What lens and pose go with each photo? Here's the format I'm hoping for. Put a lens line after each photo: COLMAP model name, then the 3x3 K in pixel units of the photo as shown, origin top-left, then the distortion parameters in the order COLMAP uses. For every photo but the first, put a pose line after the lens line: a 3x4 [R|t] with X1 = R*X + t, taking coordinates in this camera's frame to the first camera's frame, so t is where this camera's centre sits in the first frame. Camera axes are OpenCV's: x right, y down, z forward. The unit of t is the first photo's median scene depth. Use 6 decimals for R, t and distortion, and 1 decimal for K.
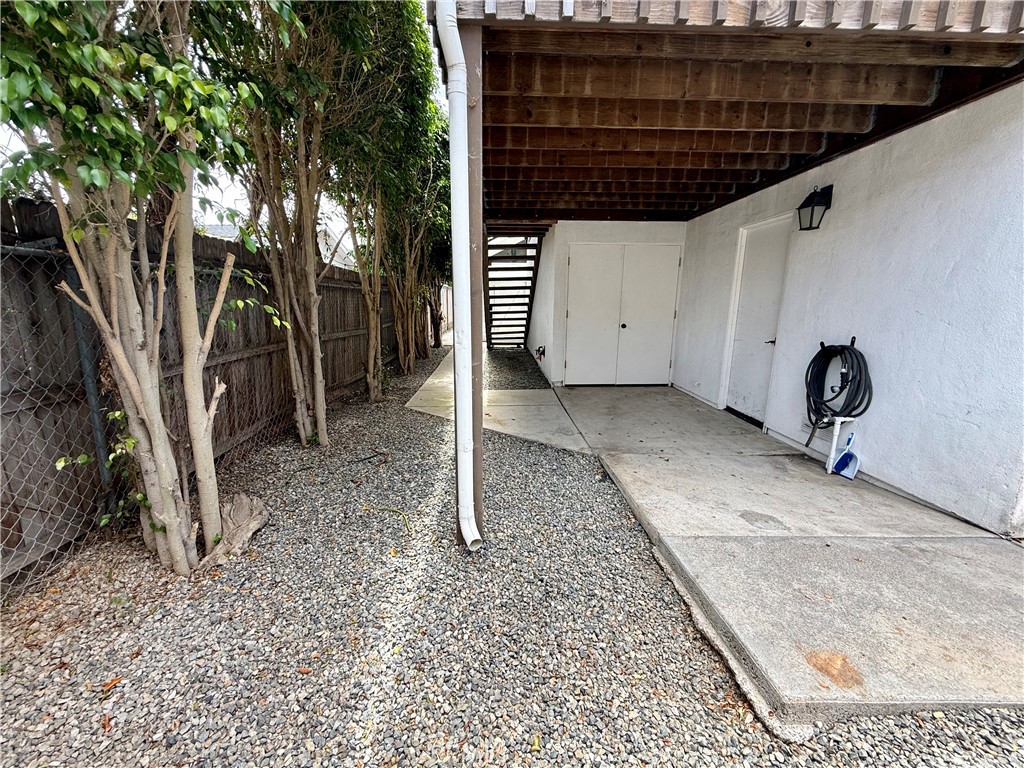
lens RADIAL K [[406.4, 0, 511.1], [0, 406.4, 383.4], [0, 0, 1]] dist [-0.000470, 0.000367]
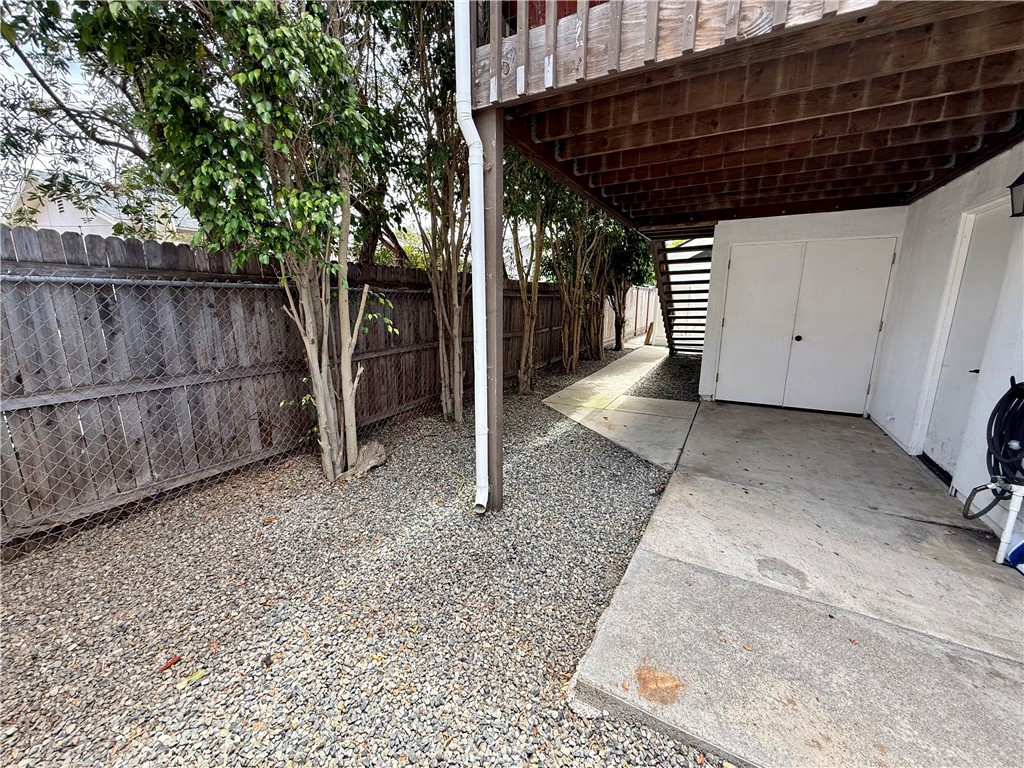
lens RADIAL K [[406.4, 0, 510.0], [0, 406.4, 384.2], [0, 0, 1]] dist [-0.000470, 0.000367]
pose [[0.861920, 0.100233, -0.497039, 0.360638], [-0.099423, 0.994646, 0.028170, -0.022142], [0.497202, 0.025136, 0.867271, -0.042632]]
